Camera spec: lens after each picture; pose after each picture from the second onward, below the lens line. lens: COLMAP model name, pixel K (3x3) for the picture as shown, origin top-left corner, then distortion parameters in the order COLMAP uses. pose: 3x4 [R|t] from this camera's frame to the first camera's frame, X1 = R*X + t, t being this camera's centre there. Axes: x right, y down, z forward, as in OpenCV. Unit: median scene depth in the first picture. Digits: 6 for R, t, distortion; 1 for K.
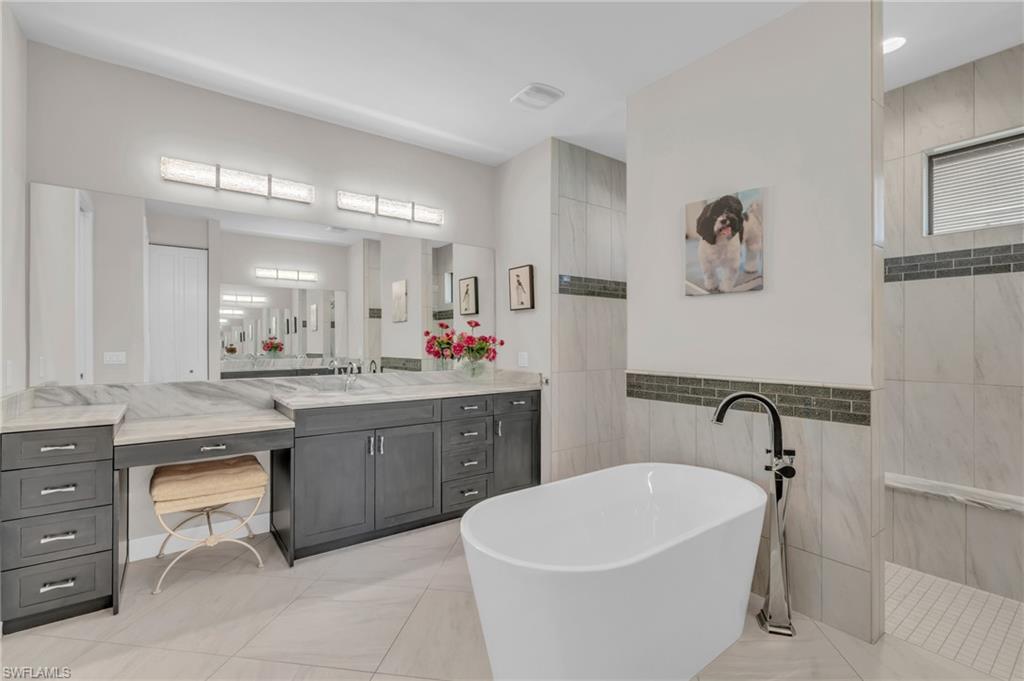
lens RADIAL K [[459.9, 0, 516.2], [0, 459.9, 340.7], [0, 0, 1]] dist [-0.013383, 0.004691]
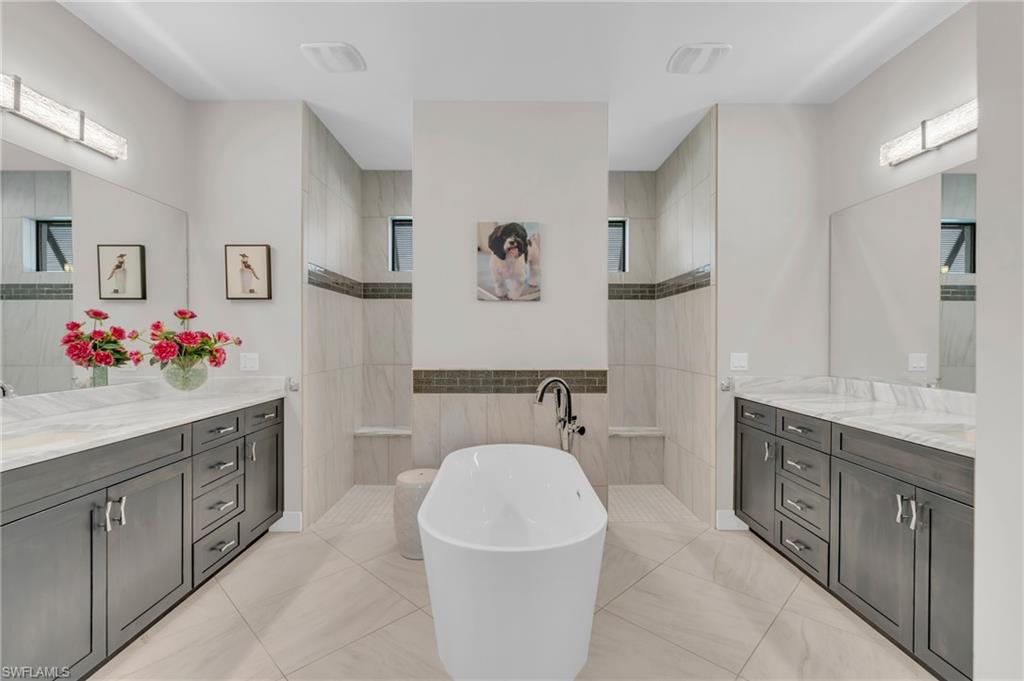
lens RADIAL K [[459.9, 0, 510.5], [0, 459.9, 340.4], [0, 0, 1]] dist [-0.013383, 0.004691]
pose [[0.592411, -0.003330, 0.805629, -0.520842], [-0.001095, 0.999987, 0.004939, -0.001741], [-0.805635, -0.003808, 0.592400, 0.249265]]
